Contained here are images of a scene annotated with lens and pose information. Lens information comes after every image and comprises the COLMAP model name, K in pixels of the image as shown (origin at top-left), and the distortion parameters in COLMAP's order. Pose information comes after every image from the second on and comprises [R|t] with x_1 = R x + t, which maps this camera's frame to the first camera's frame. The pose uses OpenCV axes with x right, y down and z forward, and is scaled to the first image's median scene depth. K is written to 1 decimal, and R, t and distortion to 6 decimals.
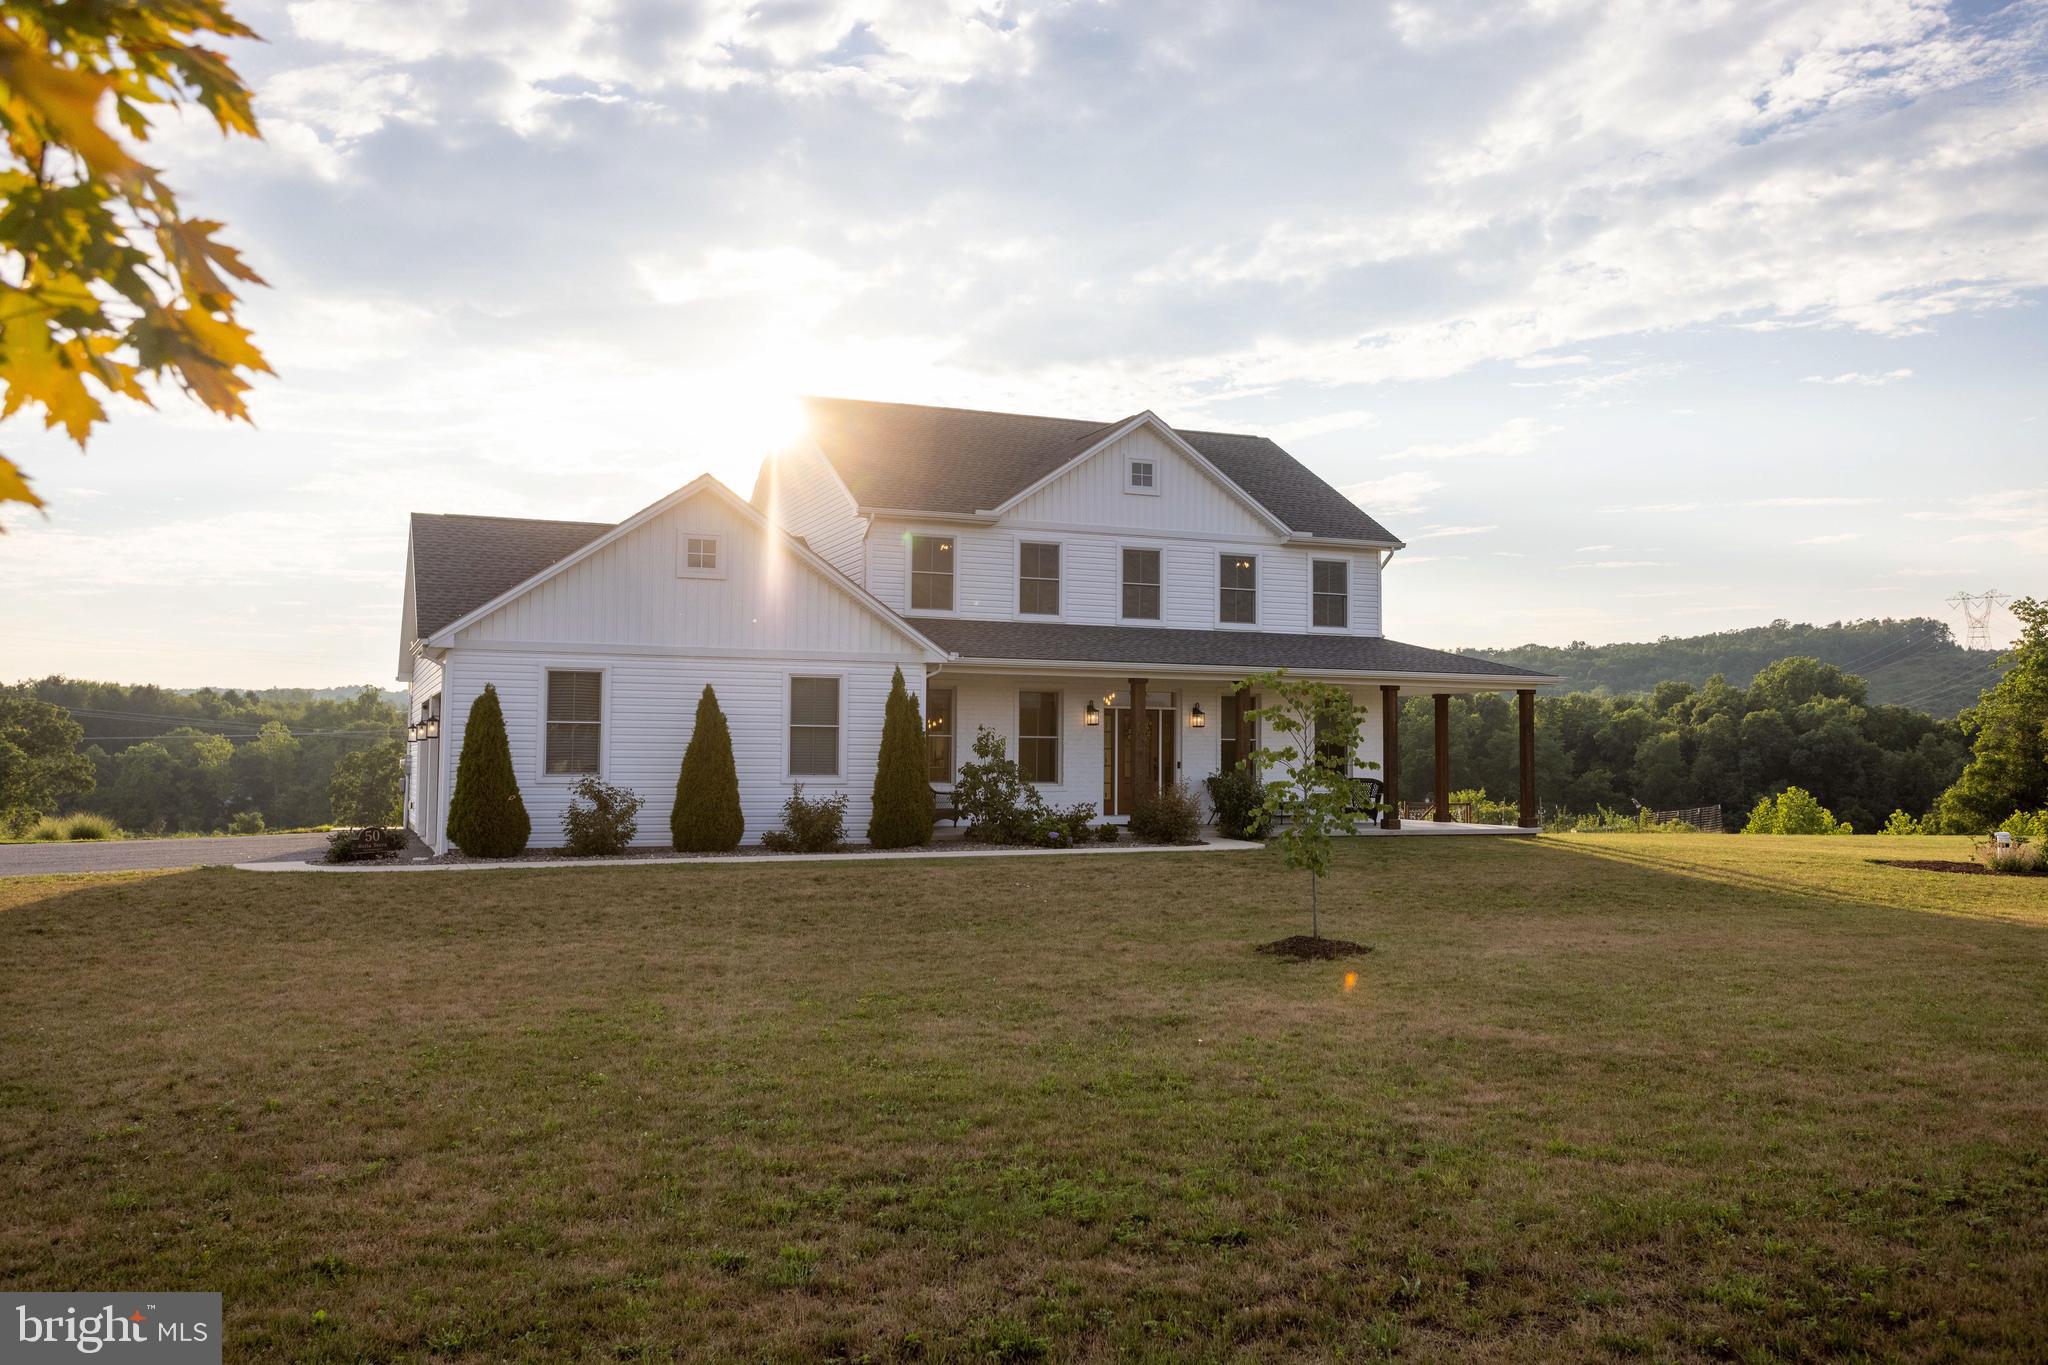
lens RADIAL K [[1675.6, 0, 1039.9], [0, 1675.6, 678.5], [0, 0, 1]] dist [0.012551, 0.017552]
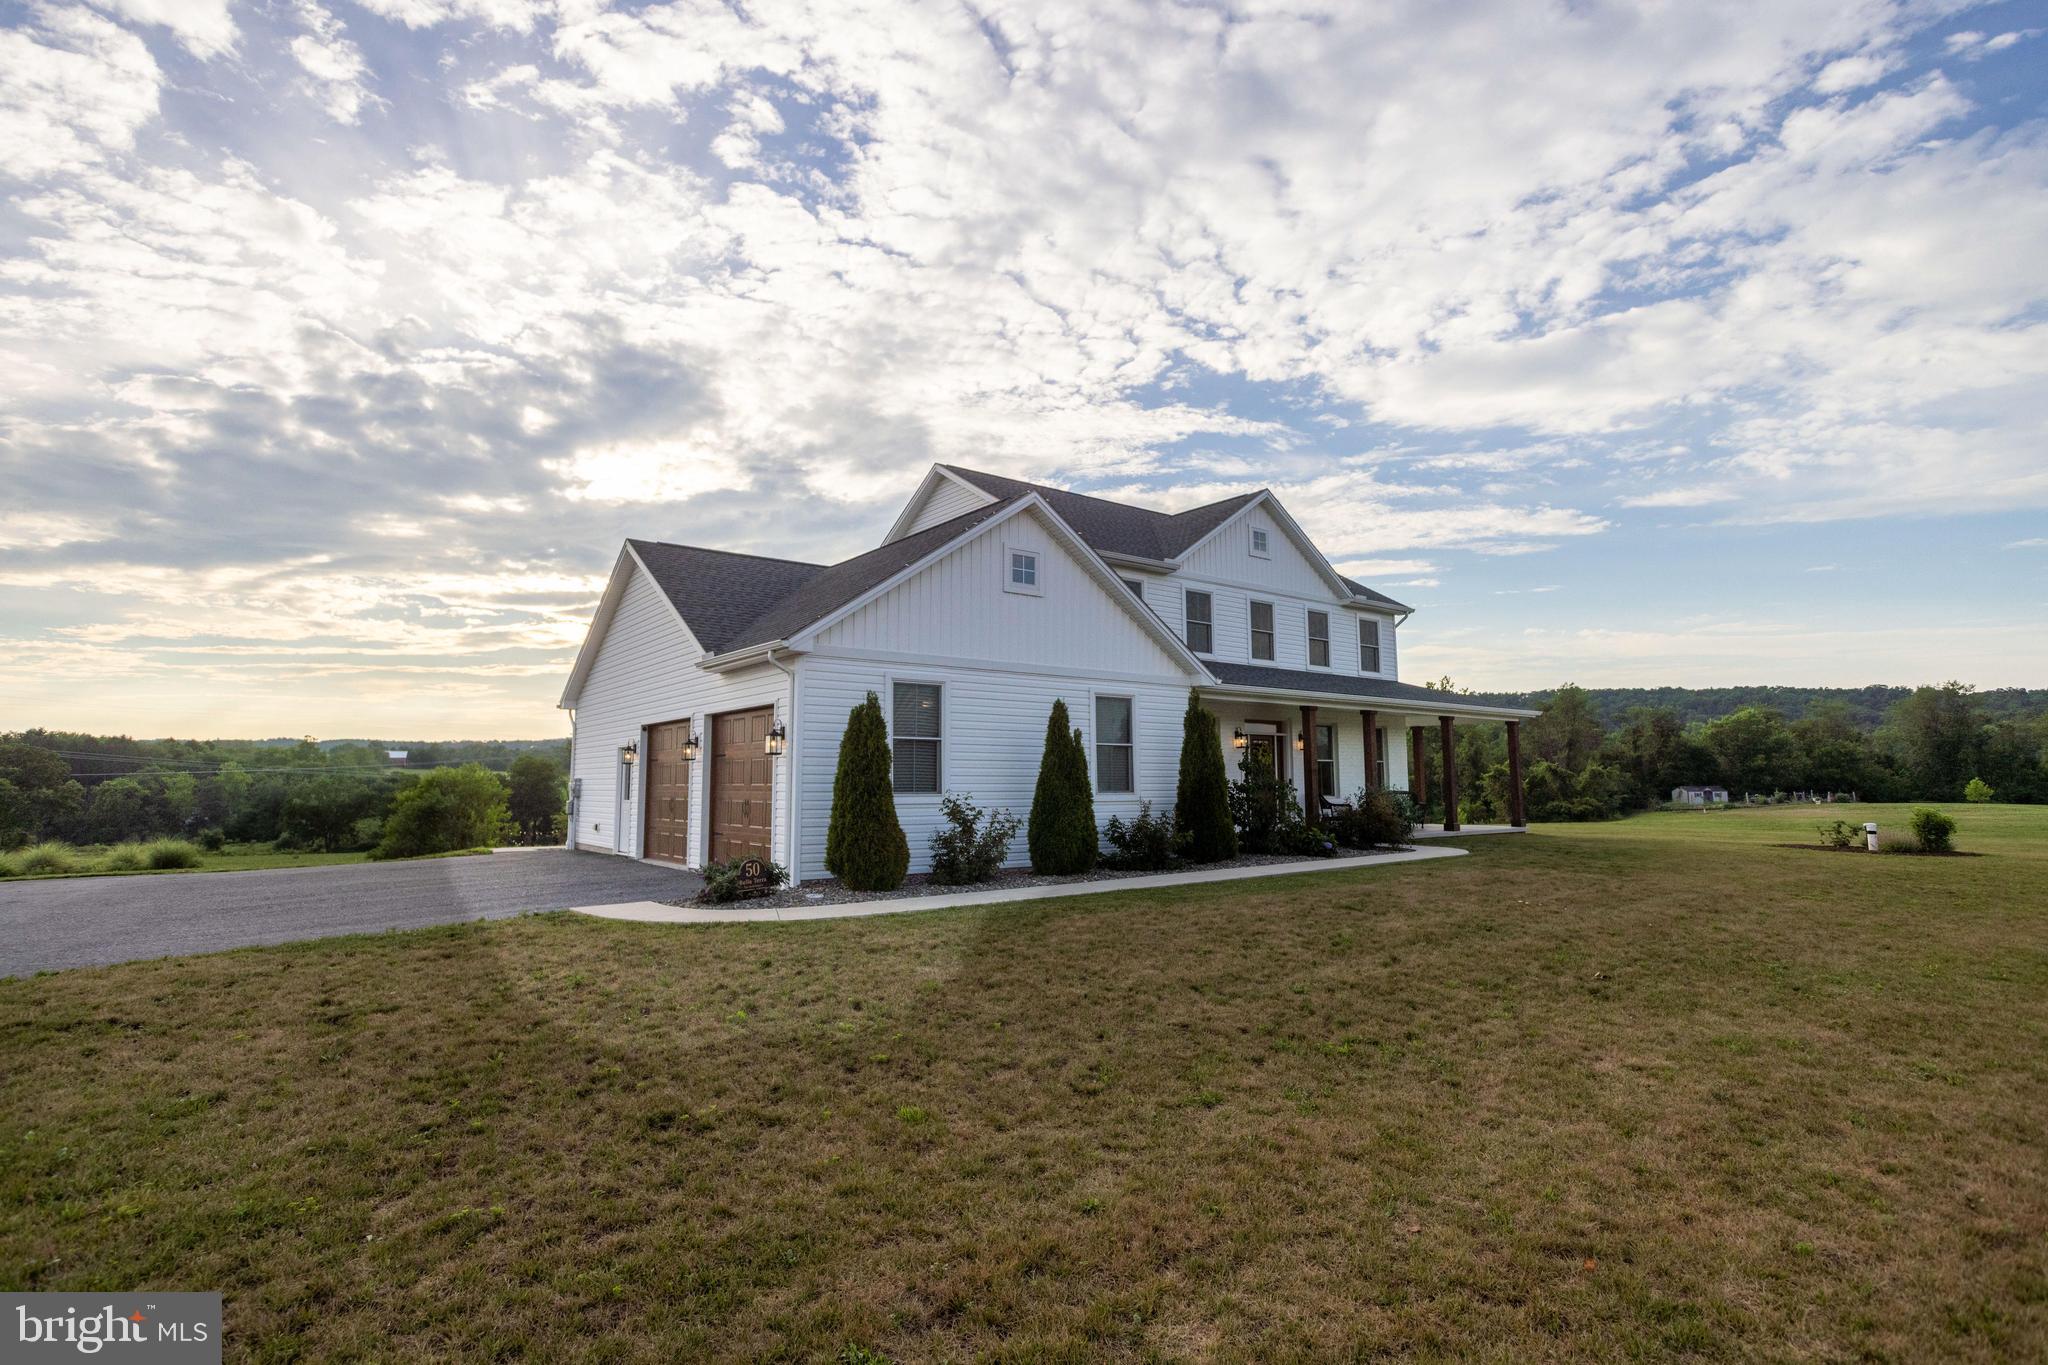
lens RADIAL K [[994.3, 0, 1022.5], [0, 994.3, 646.4], [0, 0, 1]] dist [-0.017609, 0.013320]
pose [[0.967115, 0.025797, 0.253028, -0.285331], [-0.003004, 0.995932, -0.090057, 0.019694], [-0.254322, 0.086335, 0.963258, 0.349961]]
